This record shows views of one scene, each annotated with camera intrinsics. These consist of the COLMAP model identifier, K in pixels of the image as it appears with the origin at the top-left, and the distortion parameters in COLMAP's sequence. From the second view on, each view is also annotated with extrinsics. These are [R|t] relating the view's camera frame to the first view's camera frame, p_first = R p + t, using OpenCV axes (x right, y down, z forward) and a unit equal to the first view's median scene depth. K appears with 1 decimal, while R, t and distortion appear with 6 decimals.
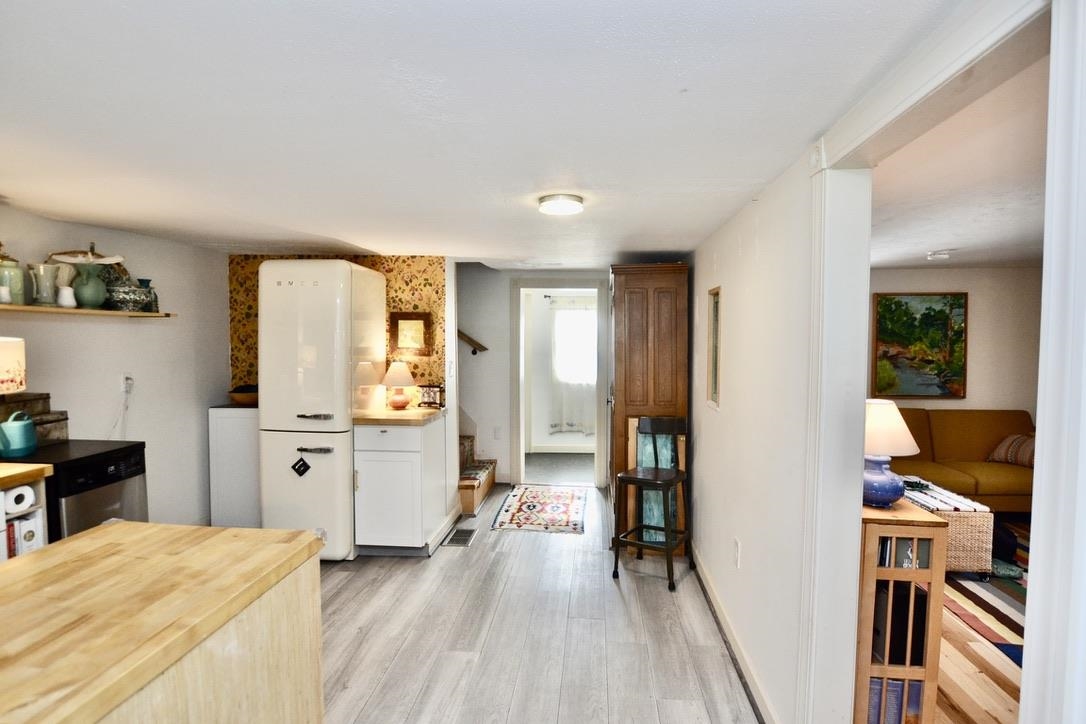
lens RADIAL K [[559.3, 0, 542.7], [0, 559.3, 367.4], [0, 0, 1]] dist [-0.020151, 0.001702]
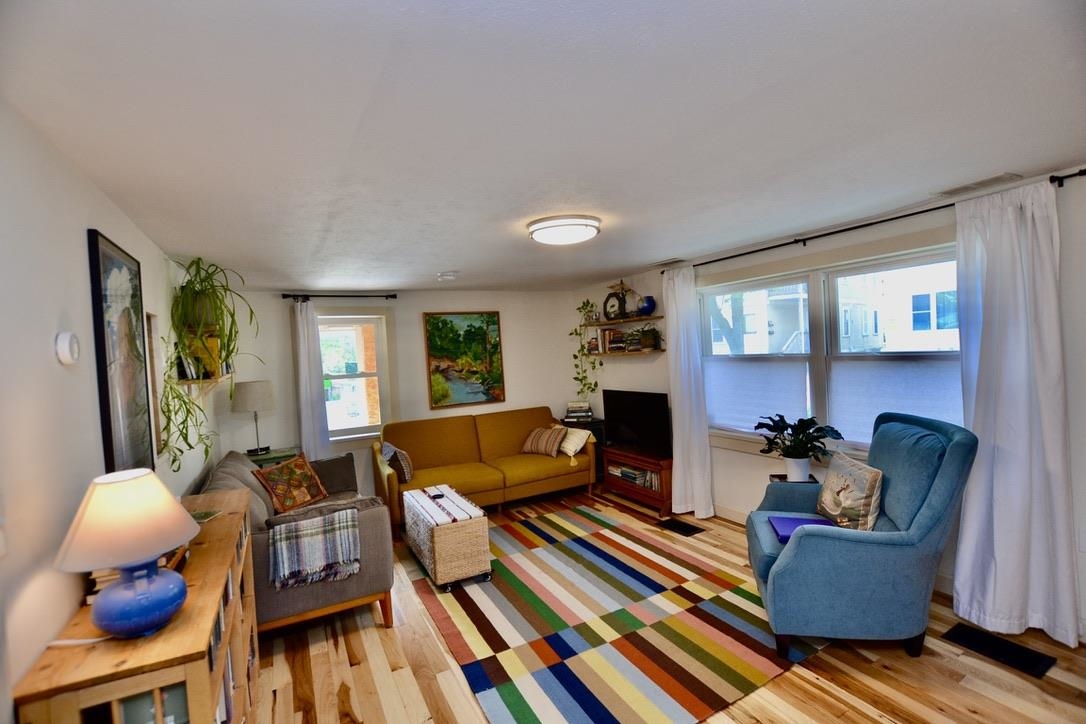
lens RADIAL K [[485.7, 0, 541.2], [0, 485.7, 367.5], [0, 0, 1]] dist [-0.031624, 0.003571]
pose [[0.830333, -0.068413, 0.553052, 0.263127], [0.082013, 0.996631, 0.000154, -0.009250], [-0.551200, 0.045230, 0.833146, 0.096218]]
